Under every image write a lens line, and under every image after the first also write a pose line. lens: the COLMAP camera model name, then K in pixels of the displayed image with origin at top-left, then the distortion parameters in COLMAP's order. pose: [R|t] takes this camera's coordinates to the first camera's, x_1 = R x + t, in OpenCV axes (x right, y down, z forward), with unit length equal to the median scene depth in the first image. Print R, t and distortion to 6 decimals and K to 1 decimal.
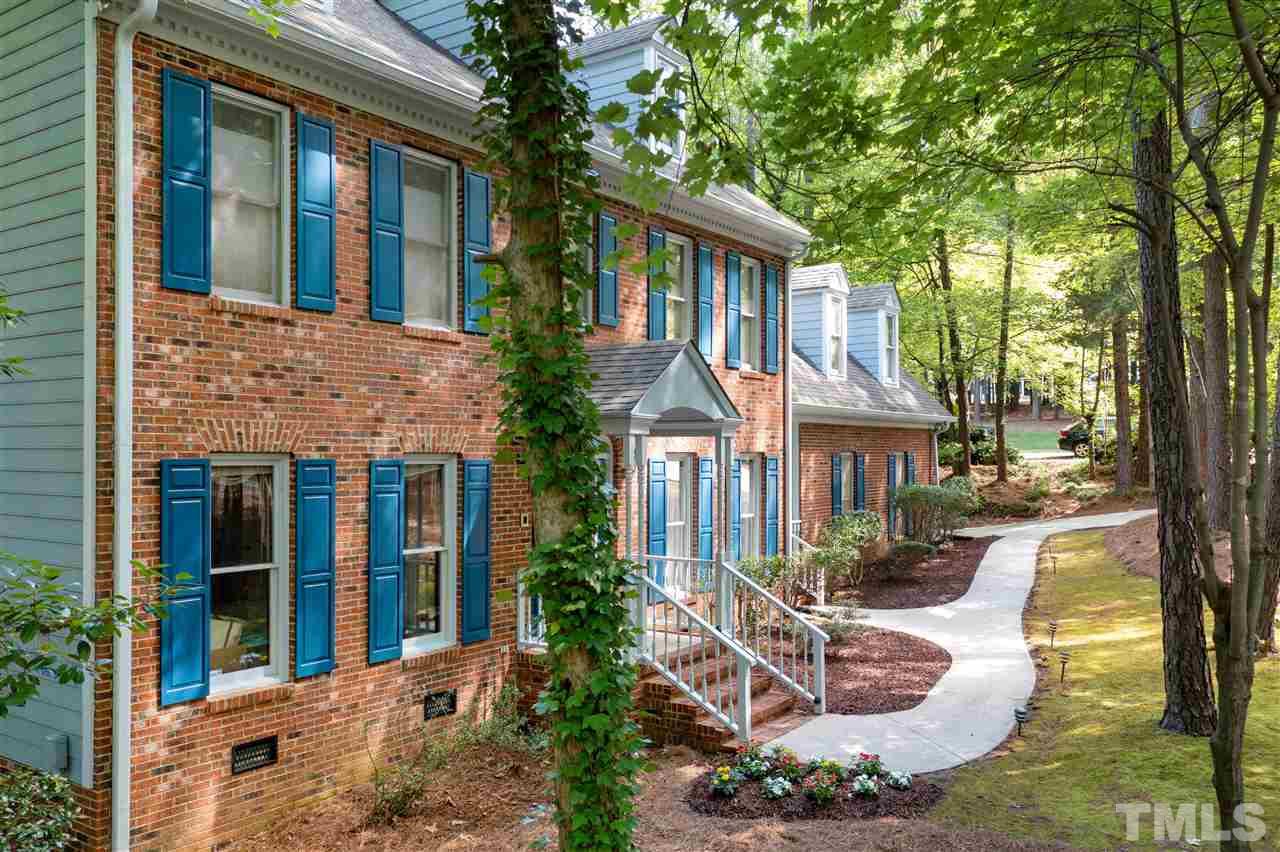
lens RADIAL K [[1005.9, 0, 639.8], [0, 1005.9, 428.4], [0, 0, 1]] dist [0.010306, 0.000942]
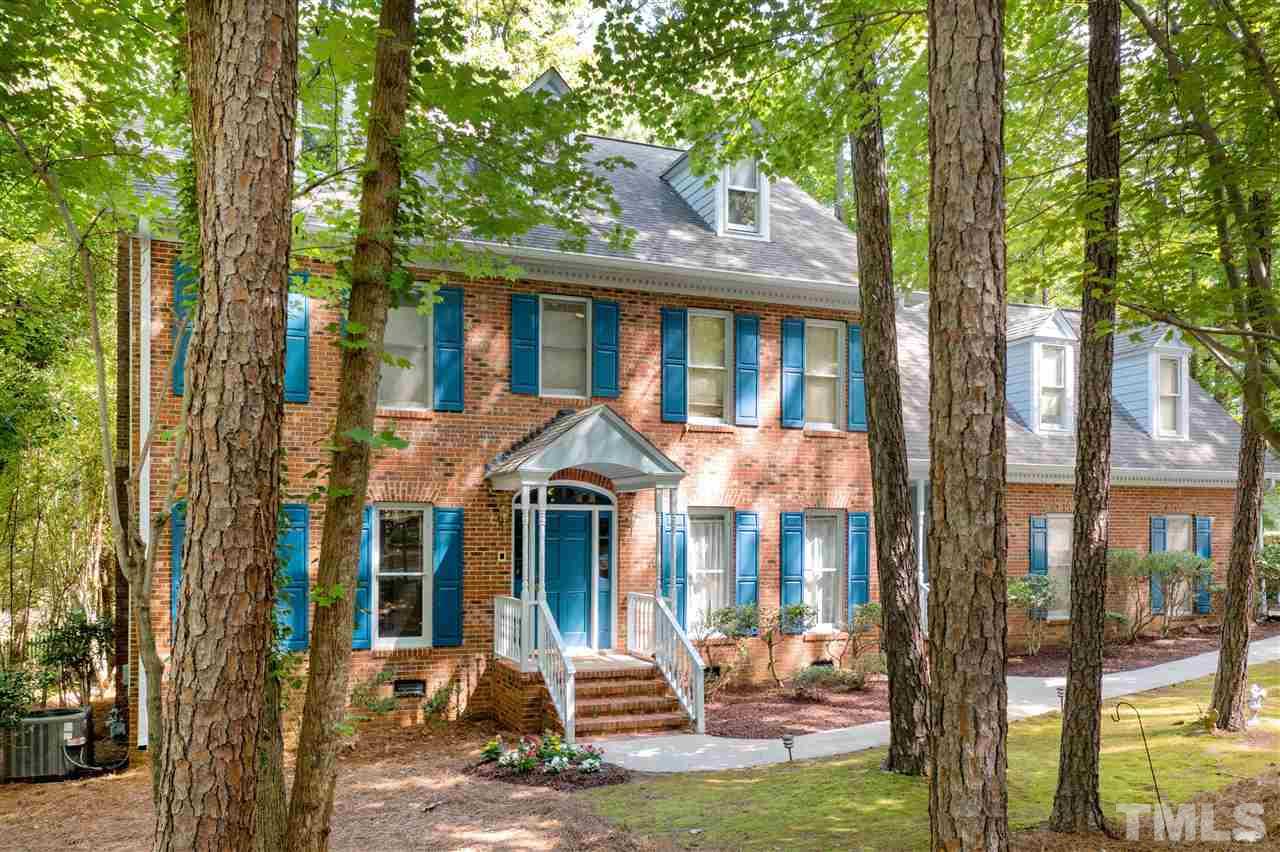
lens RADIAL K [[1005.9, 0, 595.4], [0, 1005.9, 515.1], [0, 0, 1]] dist [0.010306, 0.000942]
pose [[0.845997, 0.001185, -0.533187, 0.685589], [0.004984, 0.999936, 0.010130, 0.028224], [0.533165, -0.011227, 0.845937, -0.005775]]
